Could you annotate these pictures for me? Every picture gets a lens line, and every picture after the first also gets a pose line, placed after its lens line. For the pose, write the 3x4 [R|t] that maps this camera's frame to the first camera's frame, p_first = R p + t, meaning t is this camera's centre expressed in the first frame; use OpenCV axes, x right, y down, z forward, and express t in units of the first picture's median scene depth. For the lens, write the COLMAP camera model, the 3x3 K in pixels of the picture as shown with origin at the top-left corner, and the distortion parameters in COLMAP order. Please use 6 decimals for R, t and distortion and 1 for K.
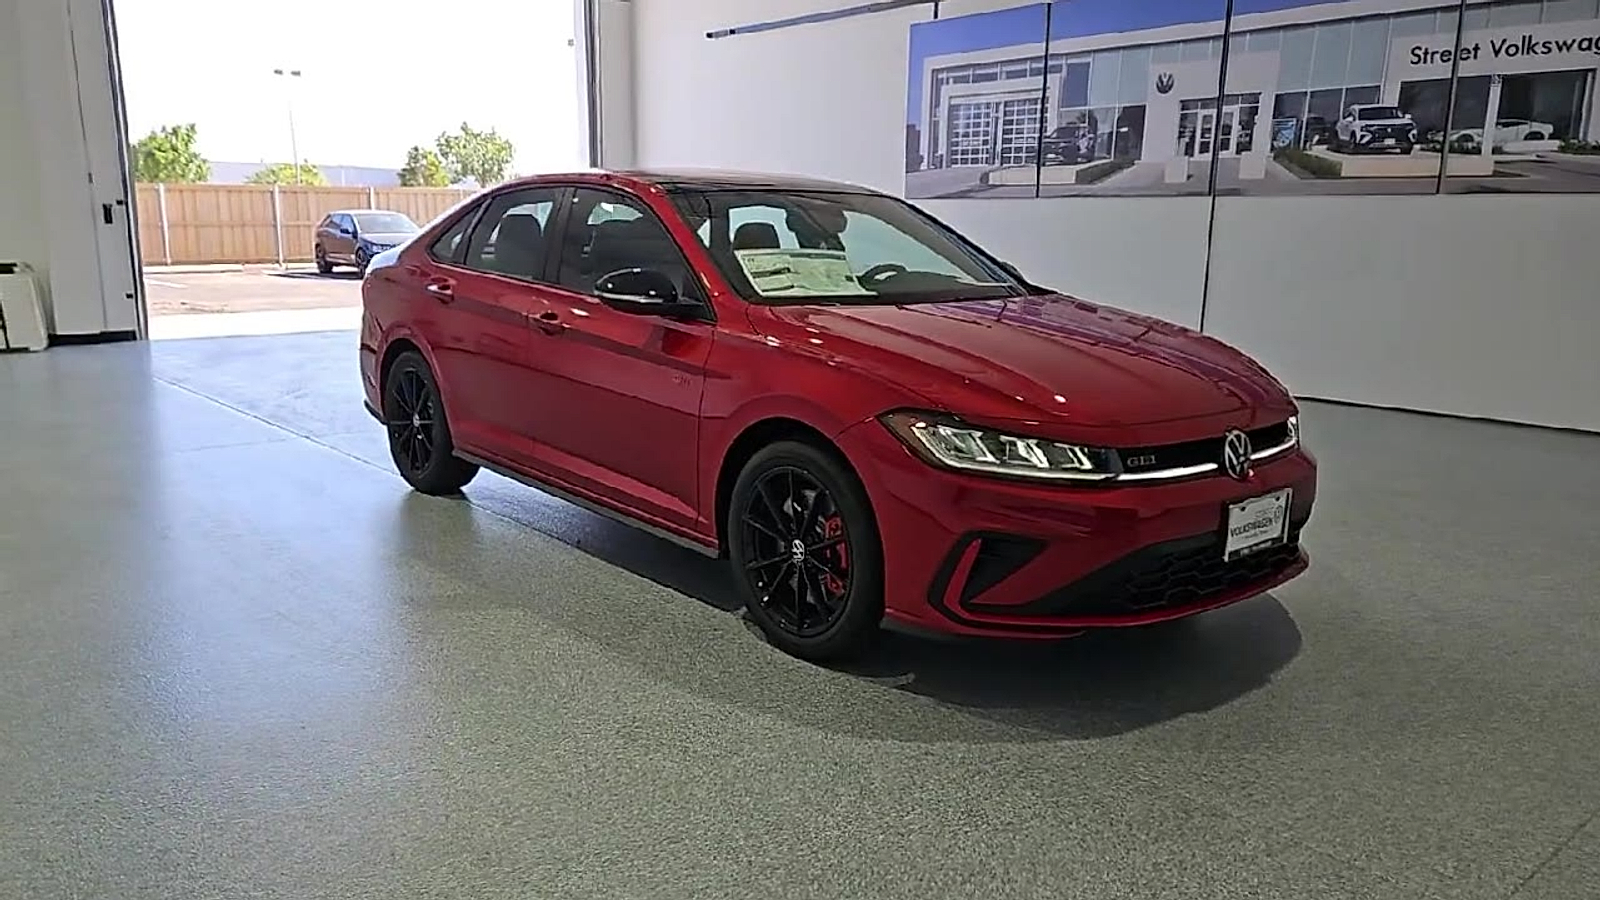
lens RADIAL K [[1163.0, 0, 787.8], [0, 1163.0, 445.2], [0, 0, 1]] dist [0.084207, -0.086475]
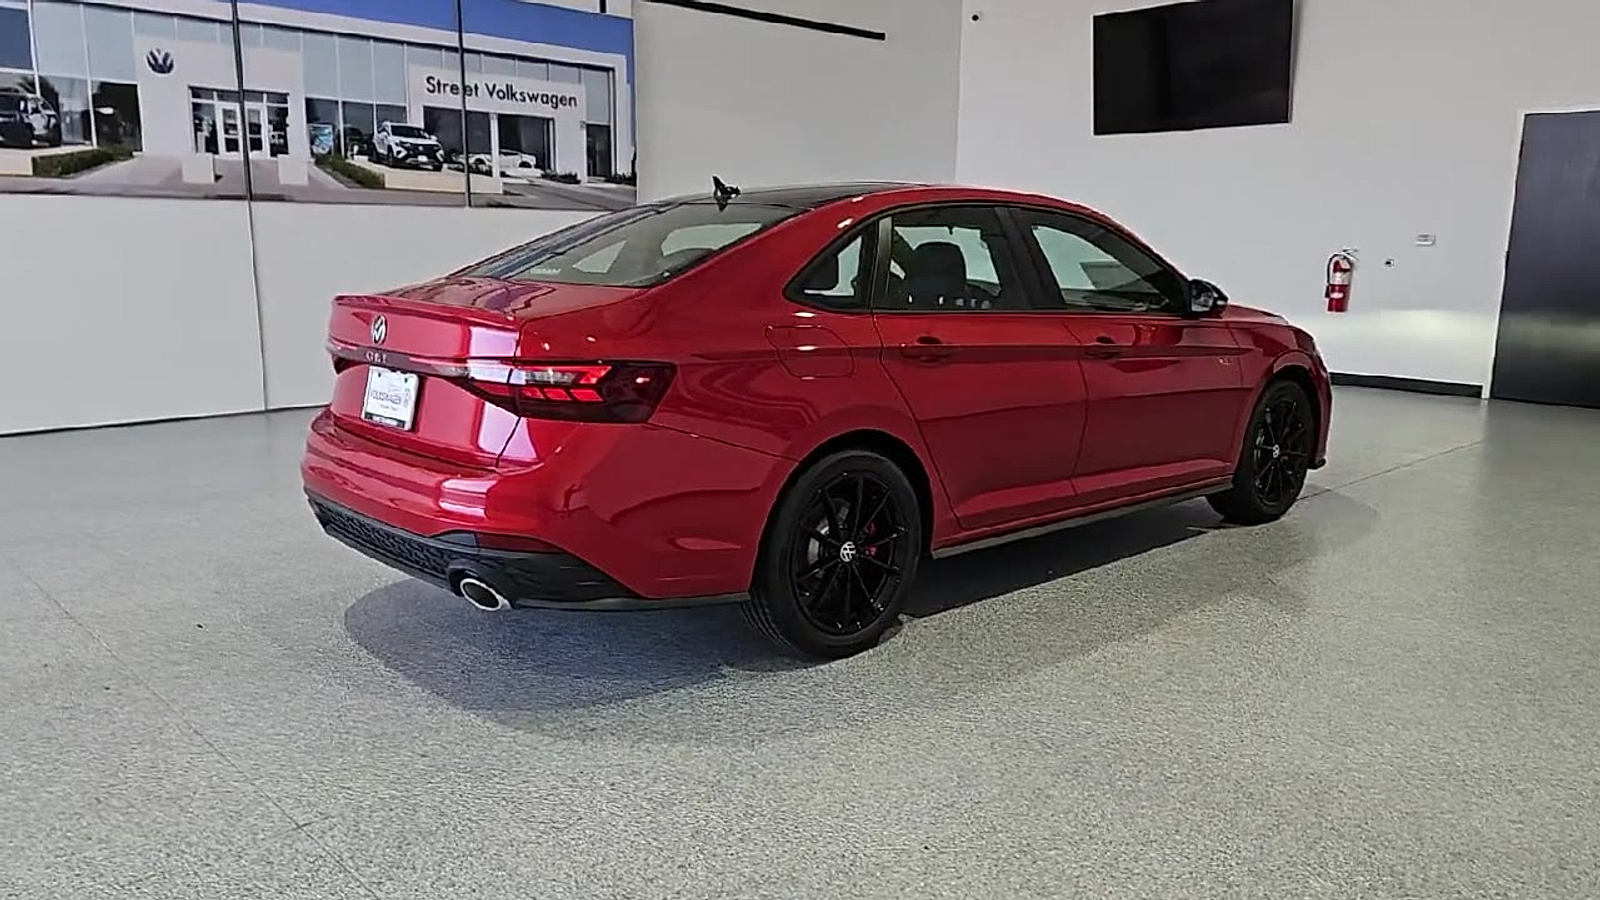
lens RADIAL K [[1163.0, 0, 787.8], [0, 1163.0, 445.2], [0, 0, 1]] dist [0.084207, -0.086475]
pose [[-0.024381, -0.189913, 0.981498, -0.597203], [0.183914, 0.964181, 0.191131, -0.135539], [-0.982640, 0.185171, 0.011420, 0.654879]]
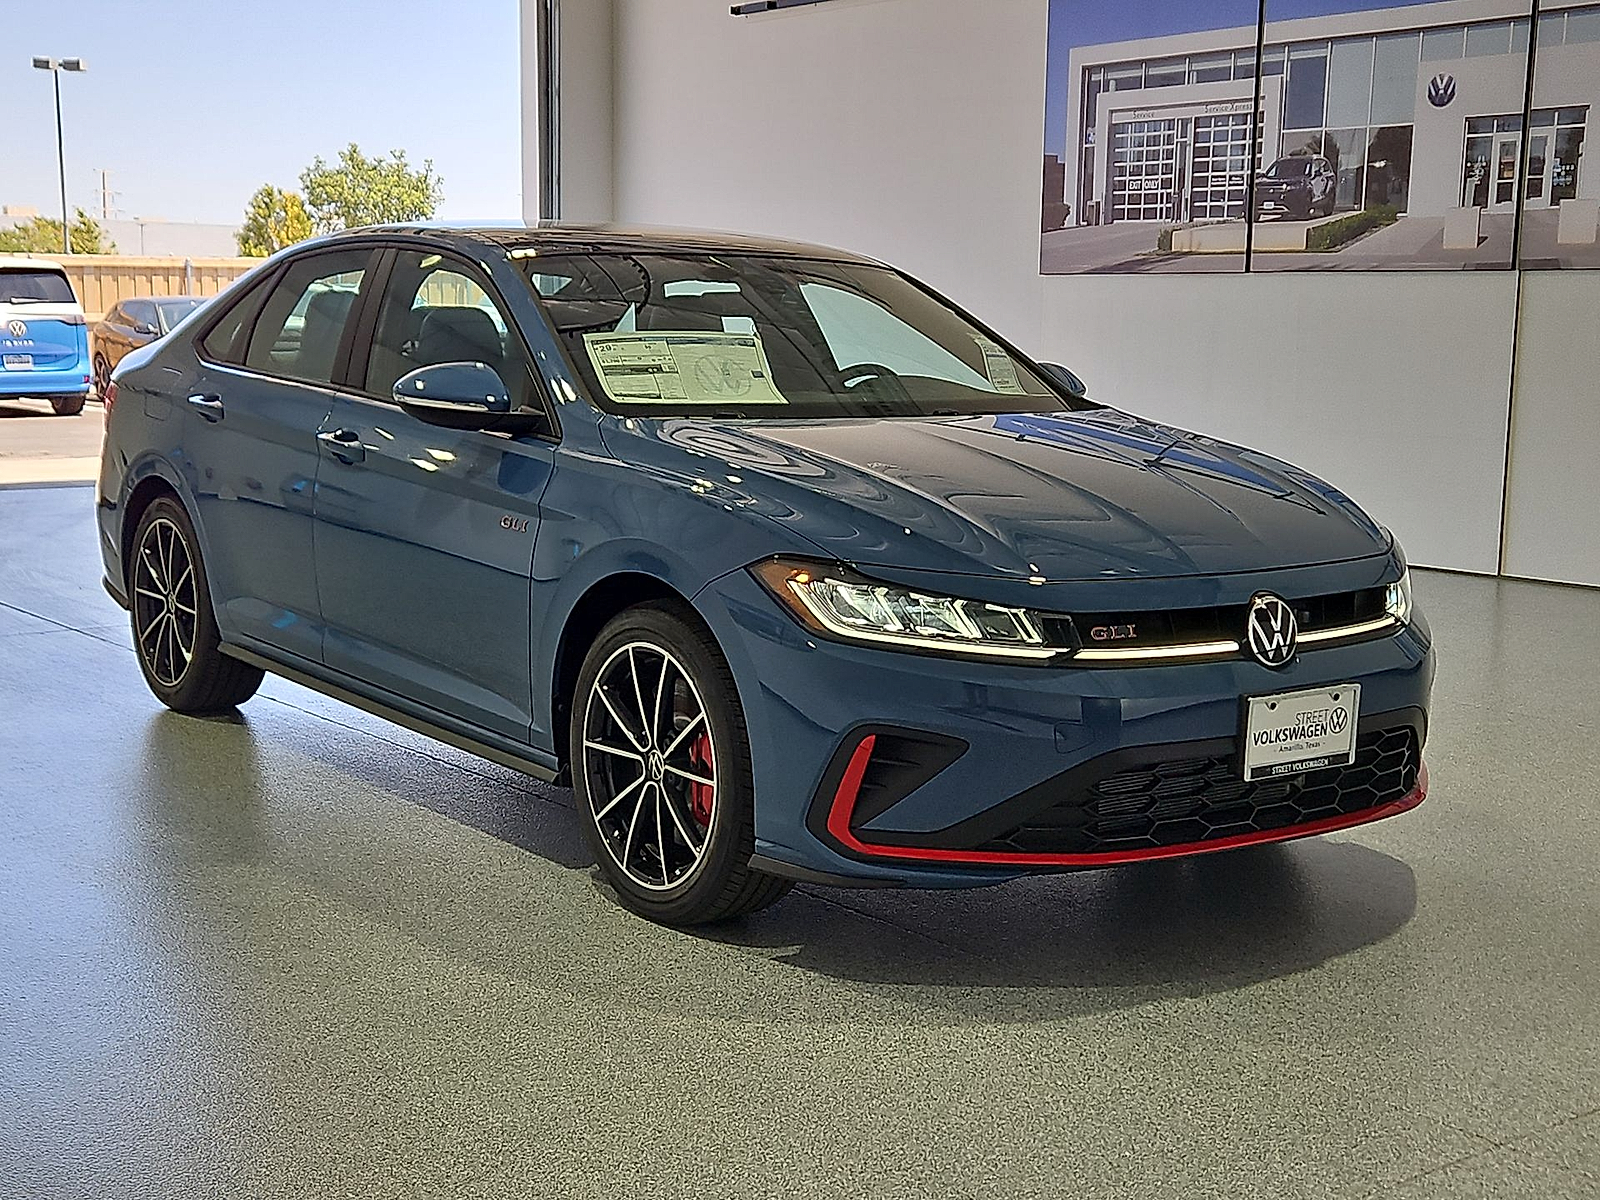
lens RADIAL K [[2051.7, 0, 863.2], [0, 2051.7, 555.9], [0, 0, 1]] dist [0.097976, -0.091753]
pose [[0.999226, 0.008059, -0.038496, 0.065998], [-0.010865, 0.997255, -0.073247, 0.019973], [0.037800, 0.073608, 0.996571, -0.081565]]
